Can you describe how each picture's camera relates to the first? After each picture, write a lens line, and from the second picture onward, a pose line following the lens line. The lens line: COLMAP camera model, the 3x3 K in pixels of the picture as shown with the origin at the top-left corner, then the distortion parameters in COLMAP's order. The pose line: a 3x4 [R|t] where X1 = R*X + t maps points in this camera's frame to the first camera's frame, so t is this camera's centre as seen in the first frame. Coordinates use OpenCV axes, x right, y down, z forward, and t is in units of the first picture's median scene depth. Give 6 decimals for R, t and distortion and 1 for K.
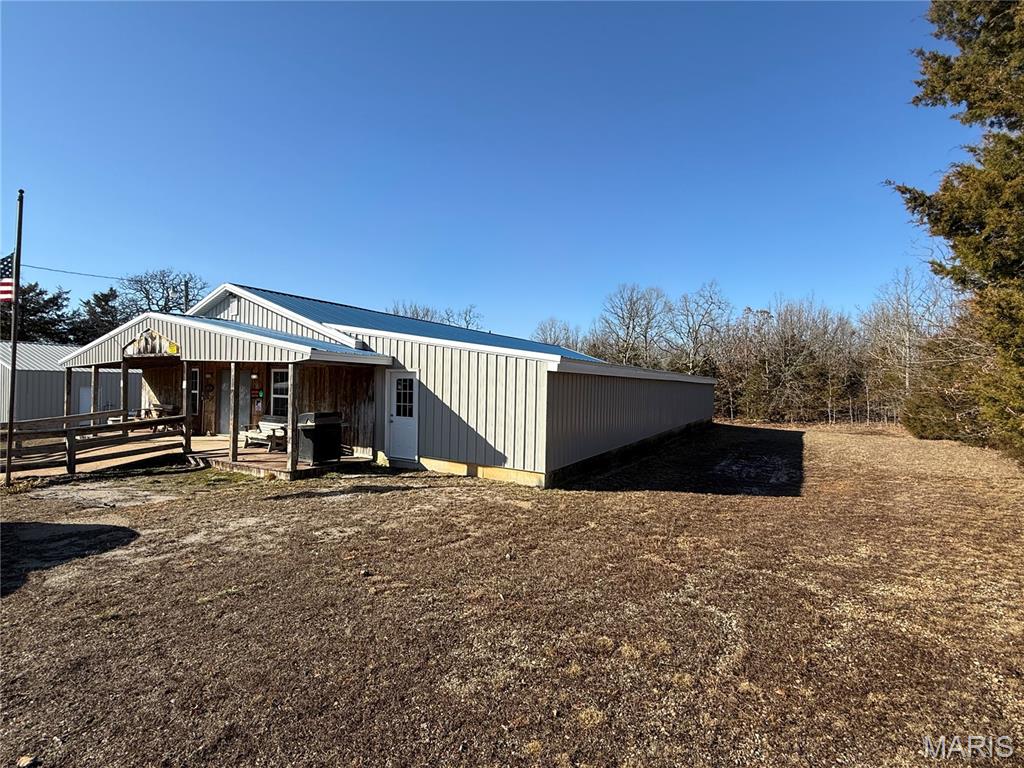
lens RADIAL K [[459.7, 0, 512.0], [0, 459.7, 384.0], [0, 0, 1]] dist [0.000065, 0.000079]
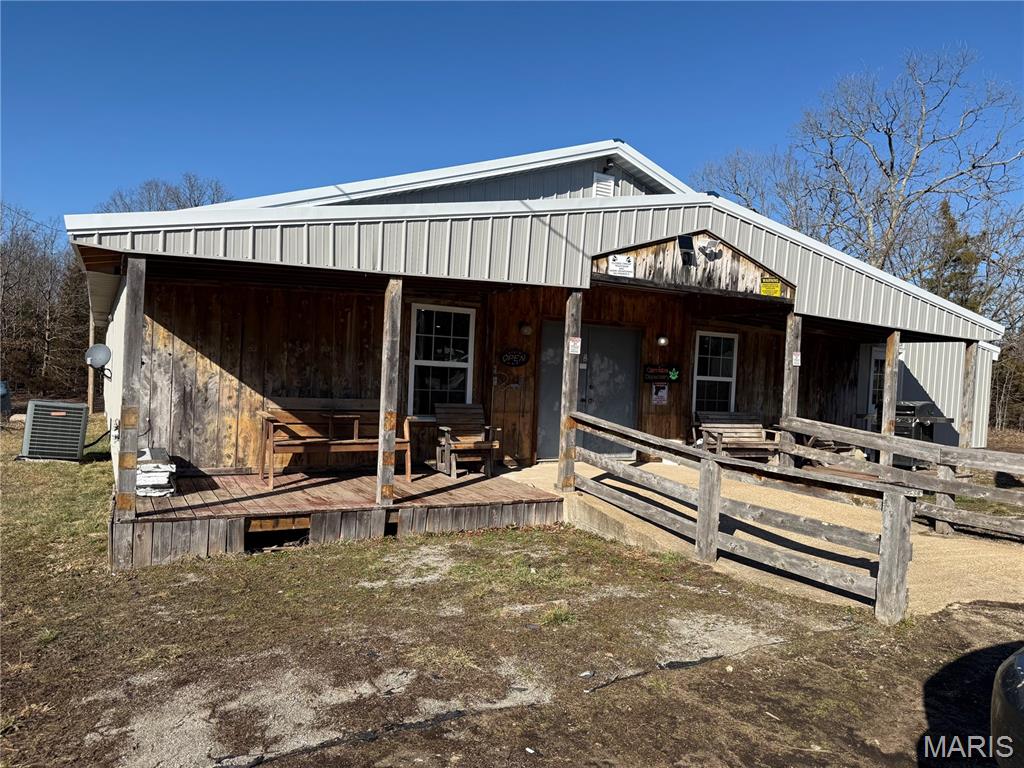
lens RADIAL K [[729.3, 0, 512.0], [0, 729.3, 384.0], [0, 0, 1]] dist [0.171506, -0.237110]
pose [[0.494411, -0.002937, 0.869223, -1.459463], [-0.035591, 0.999087, 0.023620, 0.020235], [-0.868499, -0.042615, 0.493855, 0.758478]]
